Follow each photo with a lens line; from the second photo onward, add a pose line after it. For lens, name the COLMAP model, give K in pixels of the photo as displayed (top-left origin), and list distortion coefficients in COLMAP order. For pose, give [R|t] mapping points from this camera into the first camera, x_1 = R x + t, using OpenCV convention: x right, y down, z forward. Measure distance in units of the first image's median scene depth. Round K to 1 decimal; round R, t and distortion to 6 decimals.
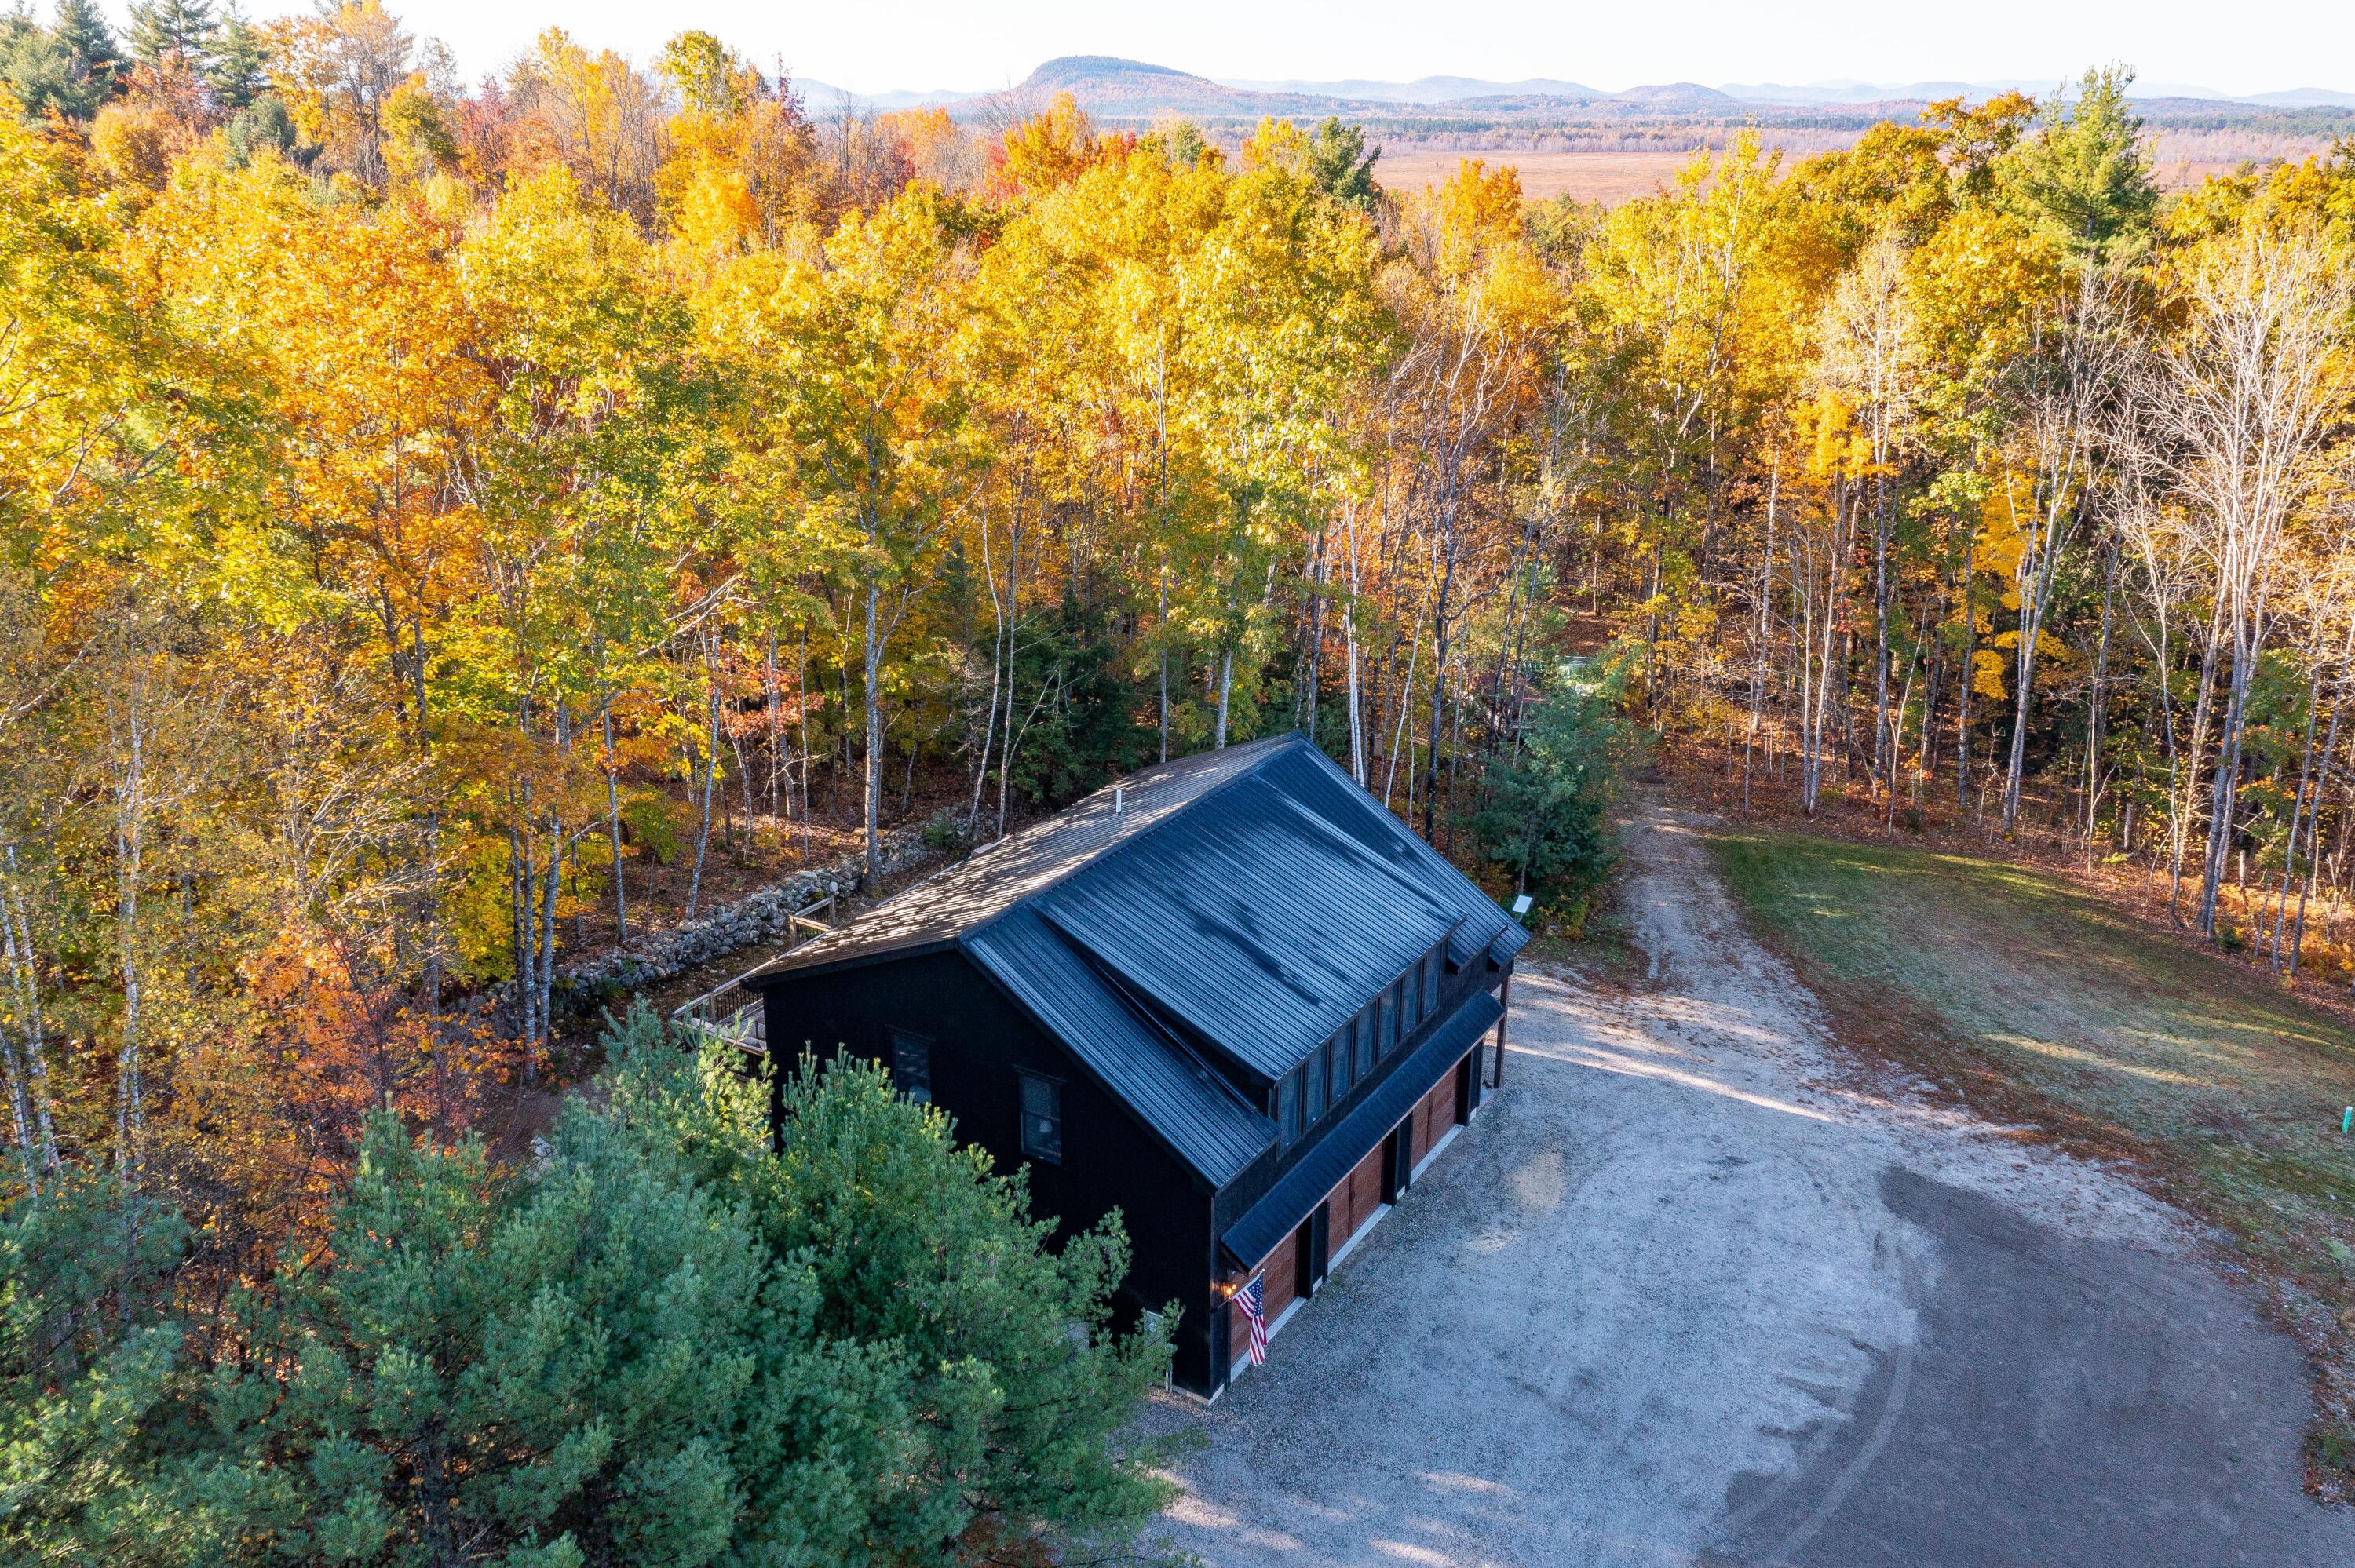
lens RADIAL K [[1840.6, 0, 1174.8], [0, 1840.6, 775.6], [0, 0, 1]] dist [0.015735, 0.008024]
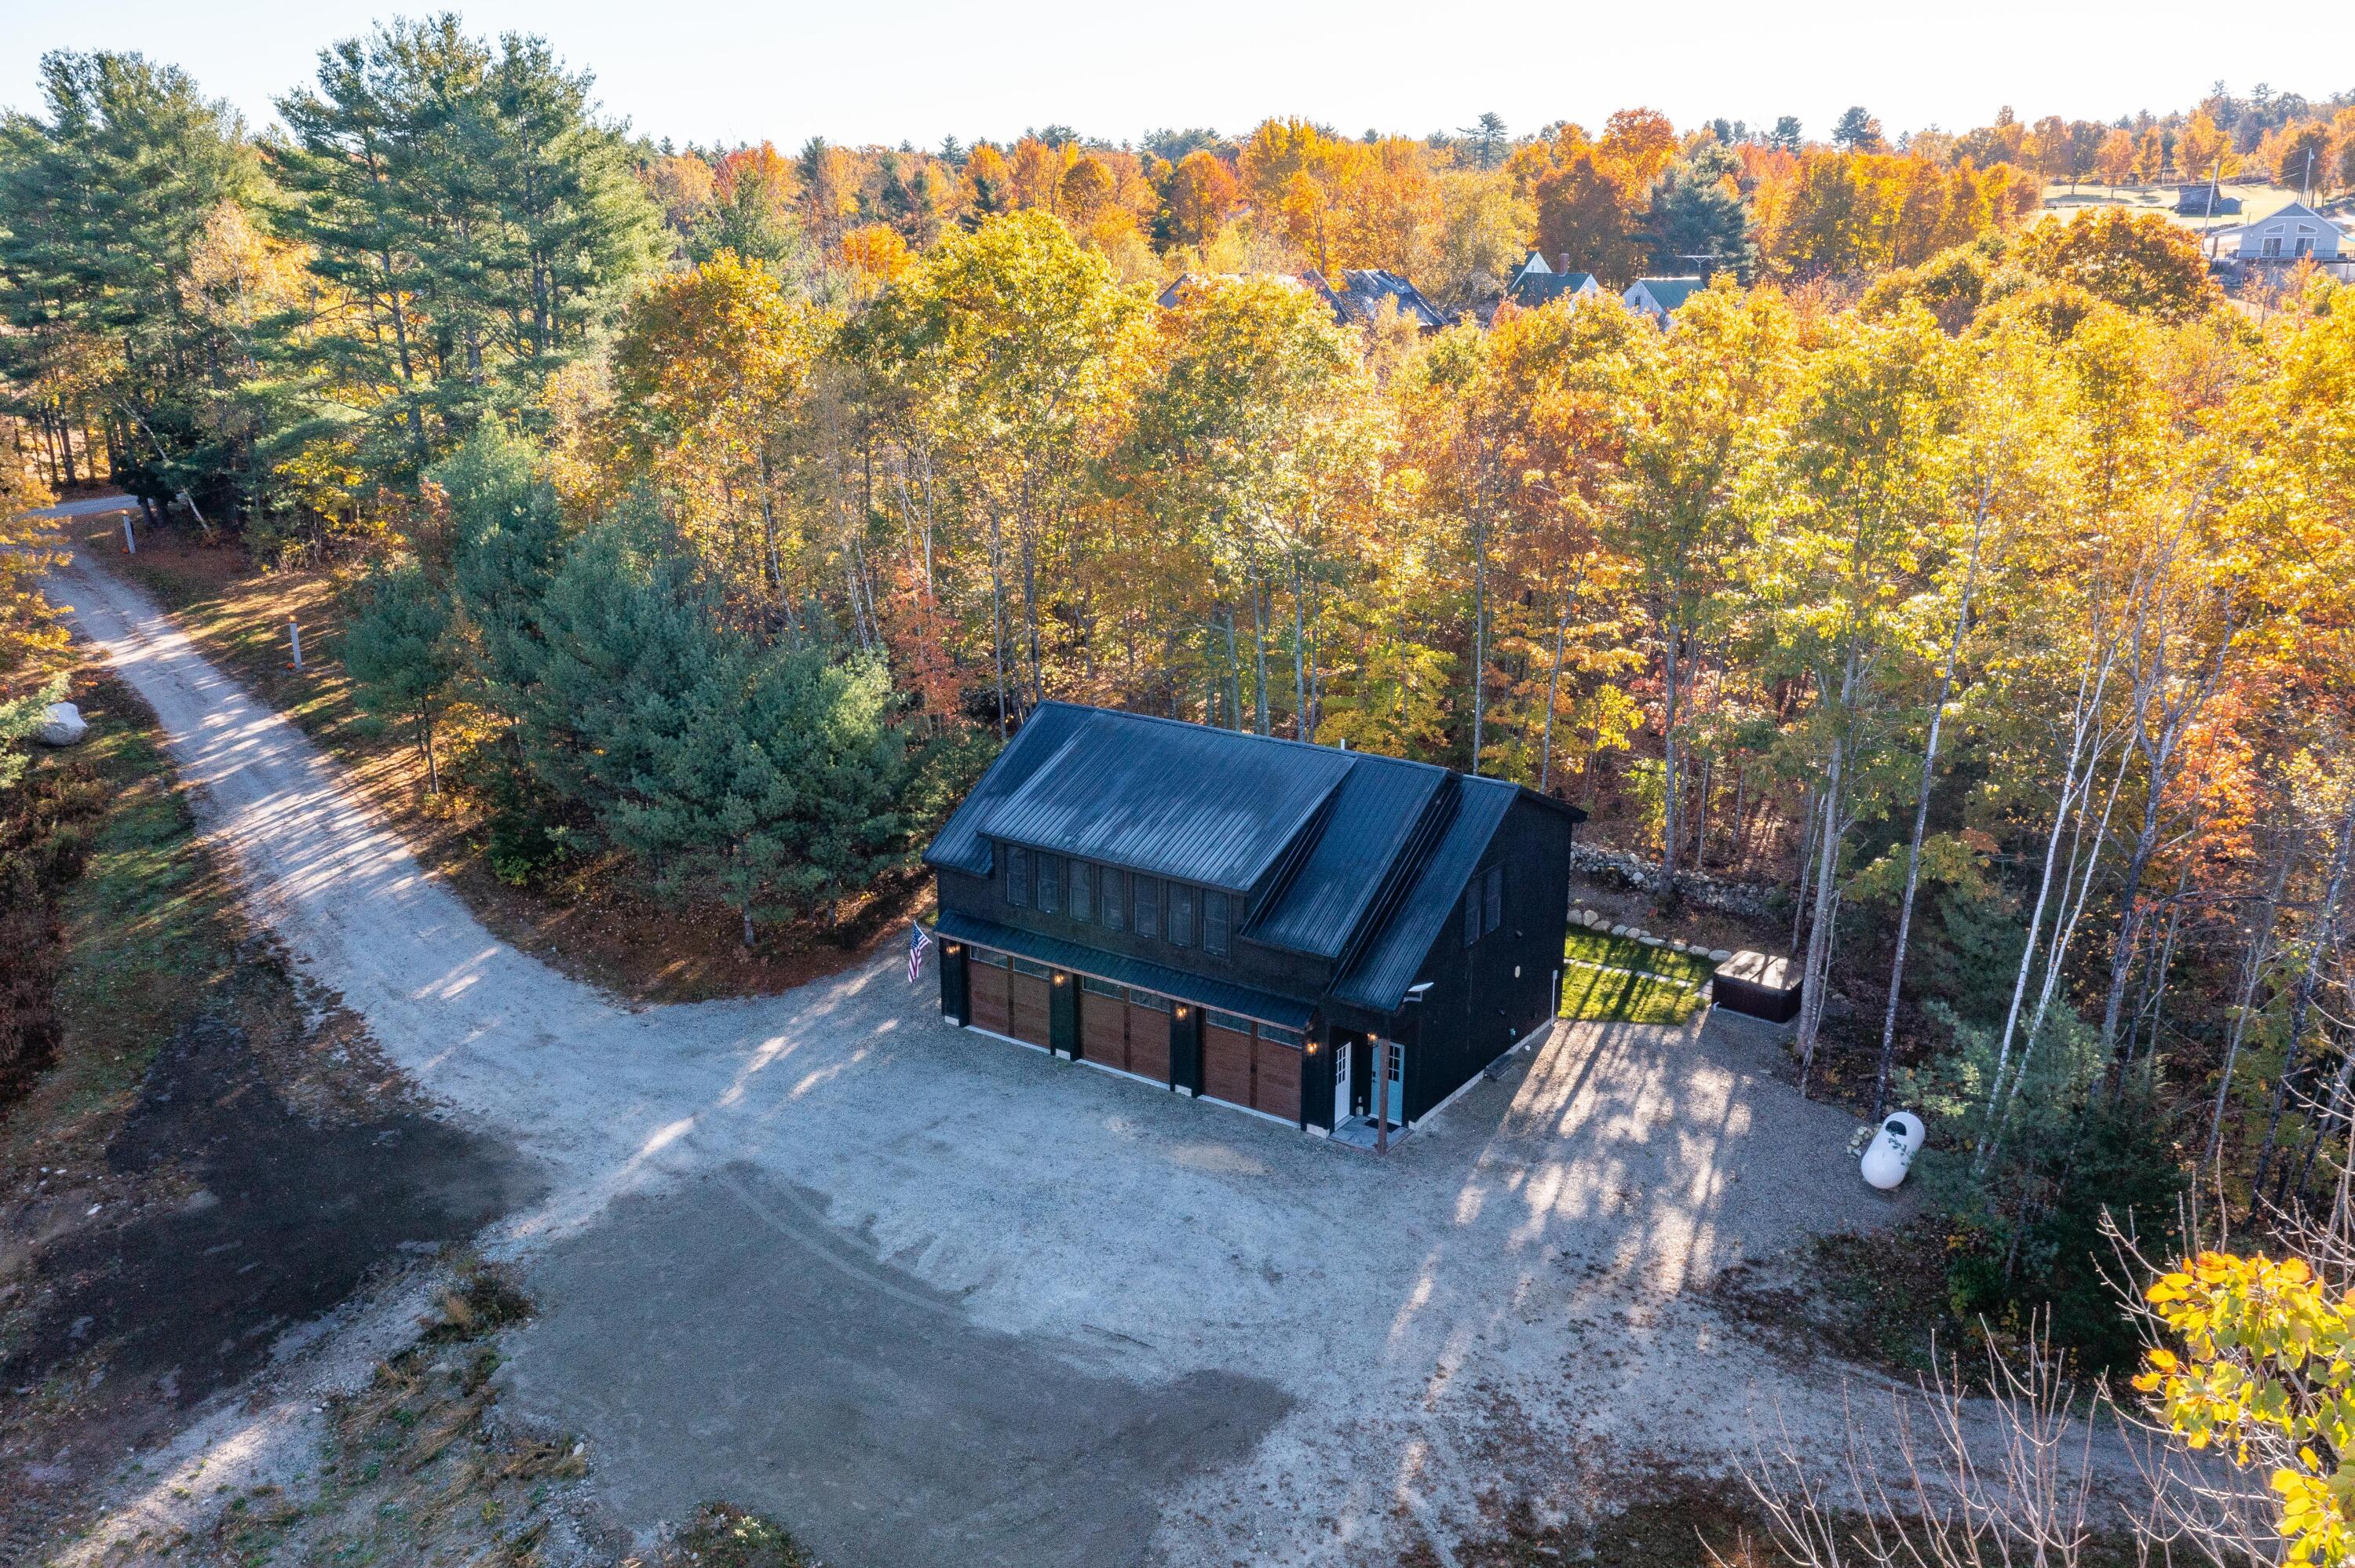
lens RADIAL K [[1865.7, 0, 1177.5], [0, 1865.7, 784.0], [0, 0, 1]] dist [0.008189, 0.016122]
pose [[-0.058609, 0.264624, -0.962569, 1.137750], [-0.331356, 0.904403, 0.268809, -0.253946], [0.941684, 0.334708, 0.034679, 0.822452]]
